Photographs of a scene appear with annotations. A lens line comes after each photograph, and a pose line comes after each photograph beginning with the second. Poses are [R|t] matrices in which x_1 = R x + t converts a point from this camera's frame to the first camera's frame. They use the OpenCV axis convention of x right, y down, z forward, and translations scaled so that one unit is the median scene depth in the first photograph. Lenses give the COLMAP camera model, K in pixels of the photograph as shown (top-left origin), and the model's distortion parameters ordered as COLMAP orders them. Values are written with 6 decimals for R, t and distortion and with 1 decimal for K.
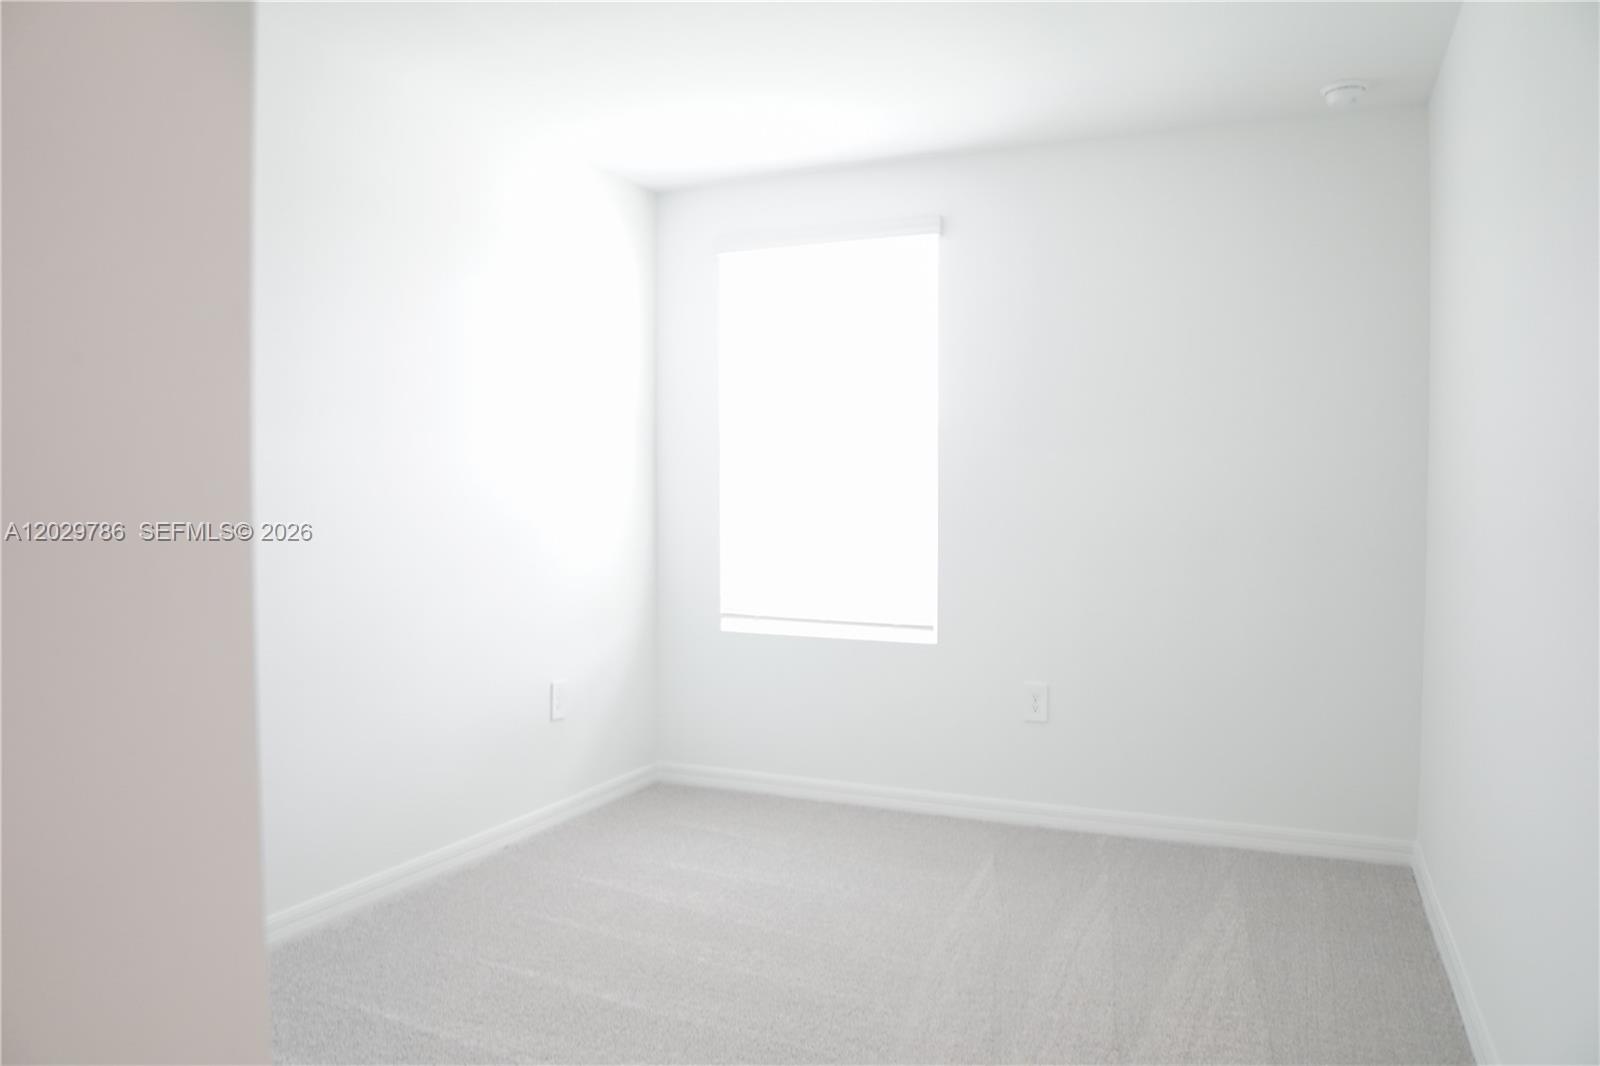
lens RADIAL K [[1088.1, 0, 800.0], [0, 1088.1, 533.0], [0, 0, 1]] dist [0.001584, 0.073465]
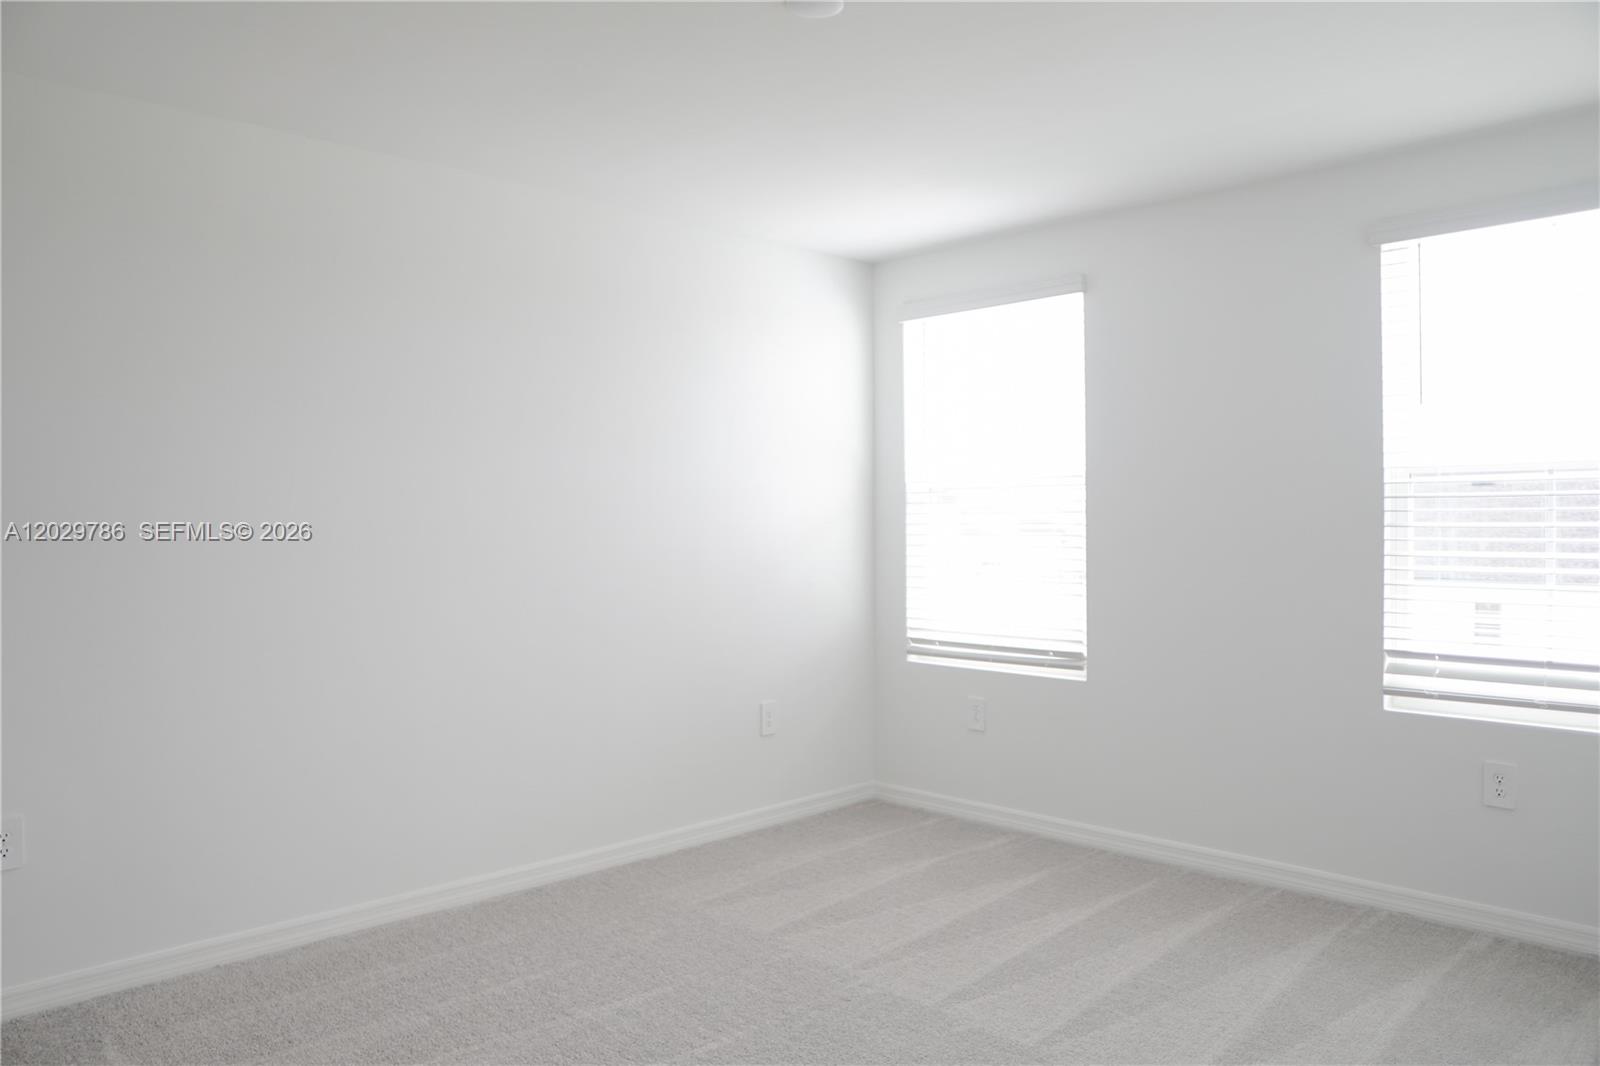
lens RADIAL K [[1088.1, 0, 800.0], [0, 1088.1, 533.0], [0, 0, 1]] dist [0.001584, 0.073465]
pose [[0.944330, -0.000395, -0.328998, 0.190672], [-0.014088, 0.999034, -0.041635, 0.006971], [0.328697, 0.043952, 0.943412, -0.070944]]
